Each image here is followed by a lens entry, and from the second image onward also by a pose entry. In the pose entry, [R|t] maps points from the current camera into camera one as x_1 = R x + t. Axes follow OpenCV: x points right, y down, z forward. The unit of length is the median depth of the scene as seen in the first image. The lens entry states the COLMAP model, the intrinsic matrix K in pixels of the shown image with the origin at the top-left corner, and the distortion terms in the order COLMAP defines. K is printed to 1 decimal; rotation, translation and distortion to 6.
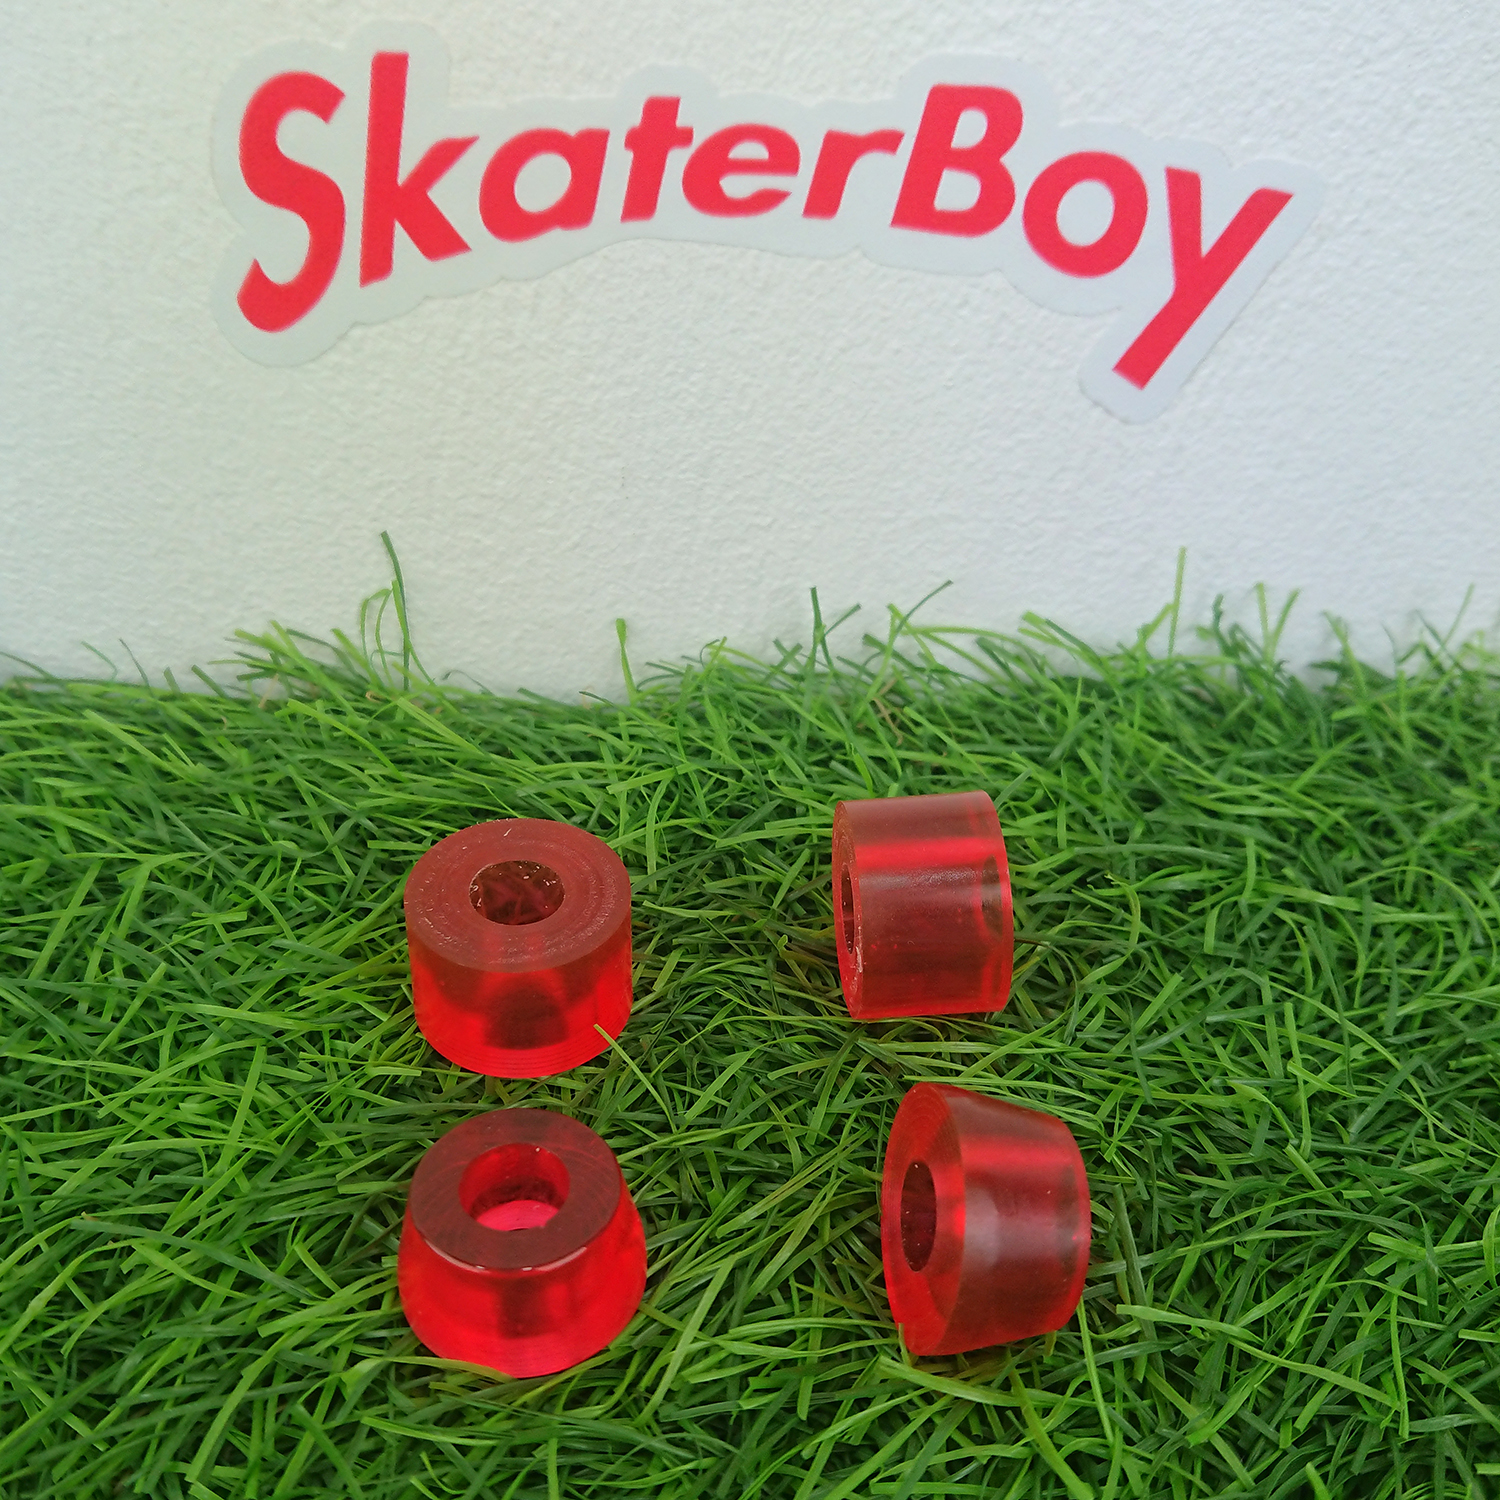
lens RADIAL K [[1407.8, 0, 750.0], [0, 1407.8, 750.0], [0, 0, 1]] dist [-0.001993, -0.008577]
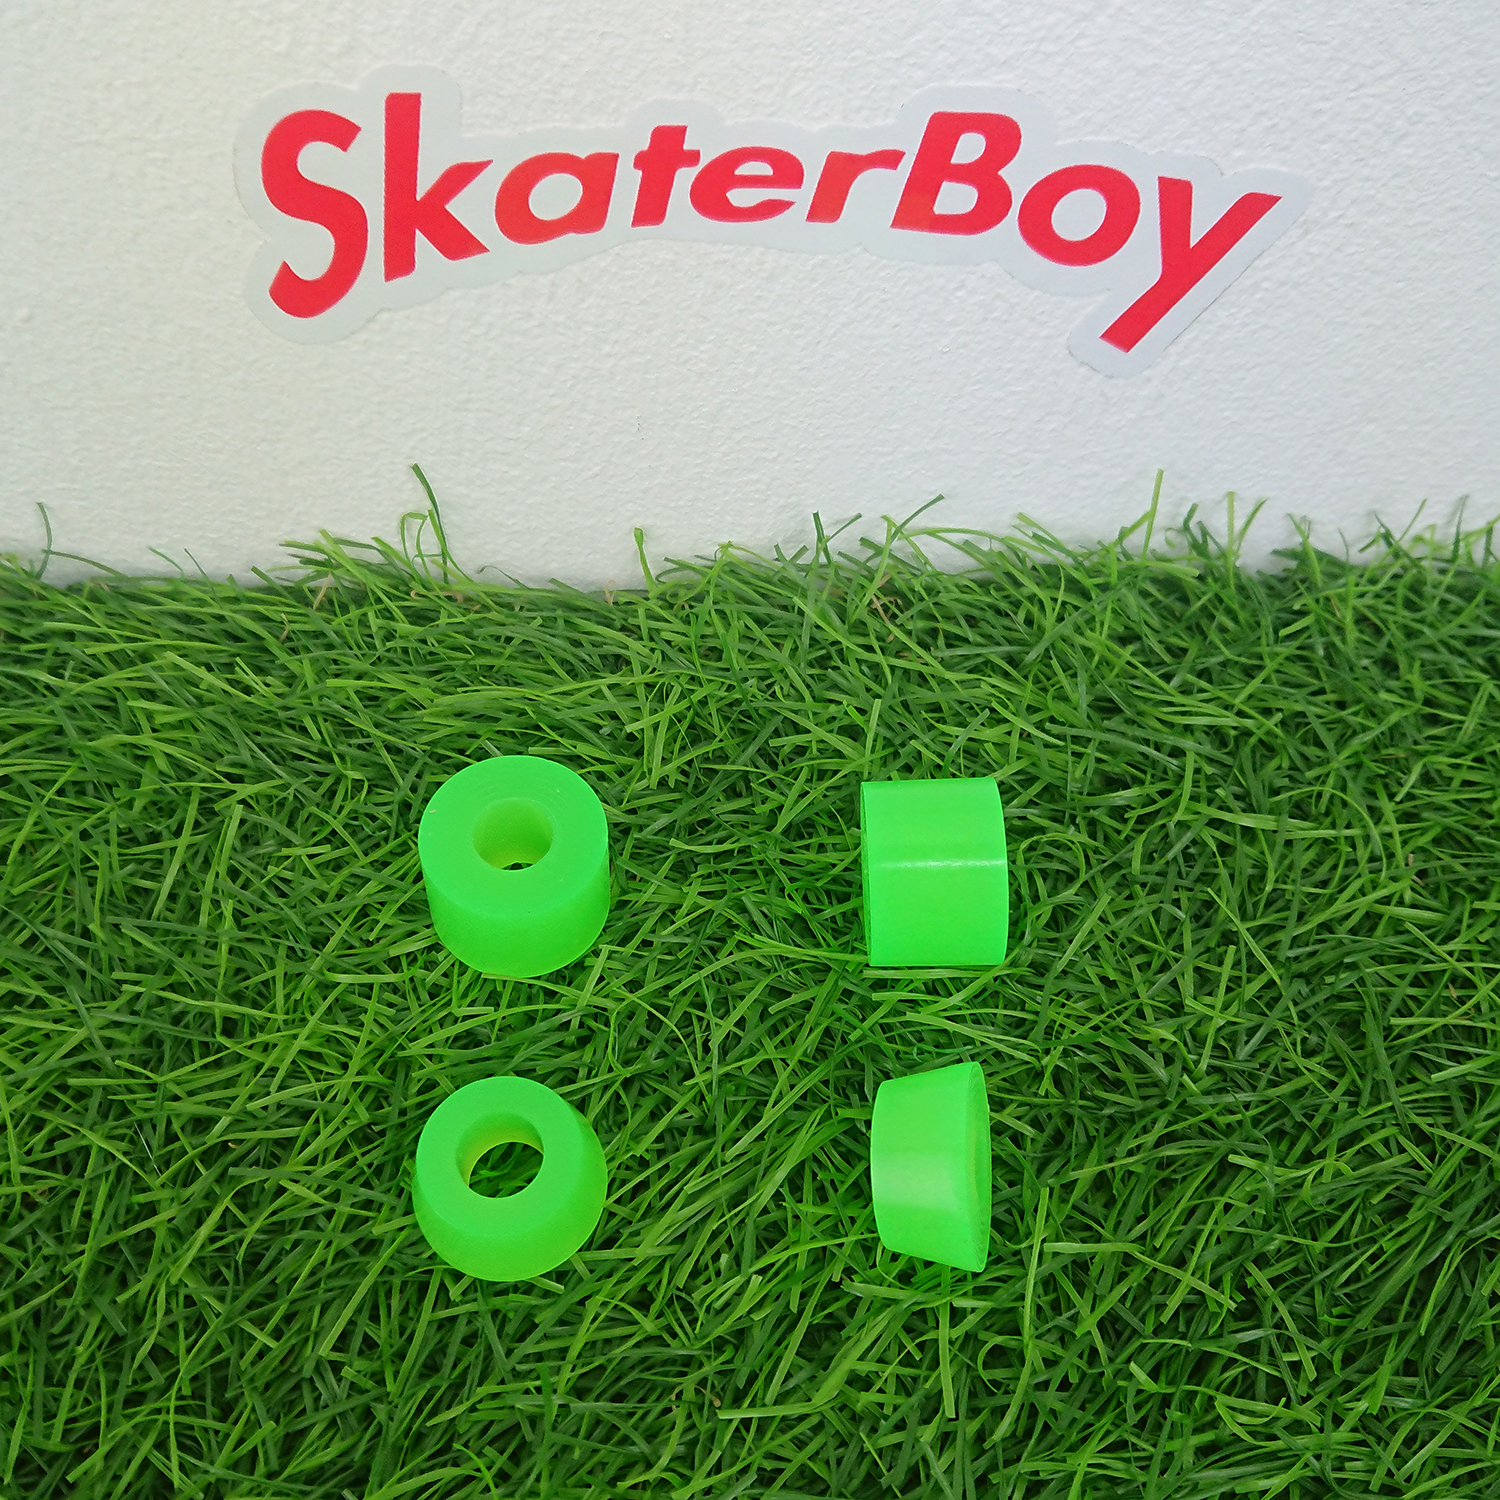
lens RADIAL K [[1349.2, 0, 764.3], [0, 1349.2, 748.5], [0, 0, 1]] dist [-0.002750, -0.007709]
pose [[0.999987, 0.004515, -0.002341, 0.009894], [-0.003702, 0.961845, 0.273569, -0.260472], [0.003486, -0.273557, 0.961850, -0.061446]]
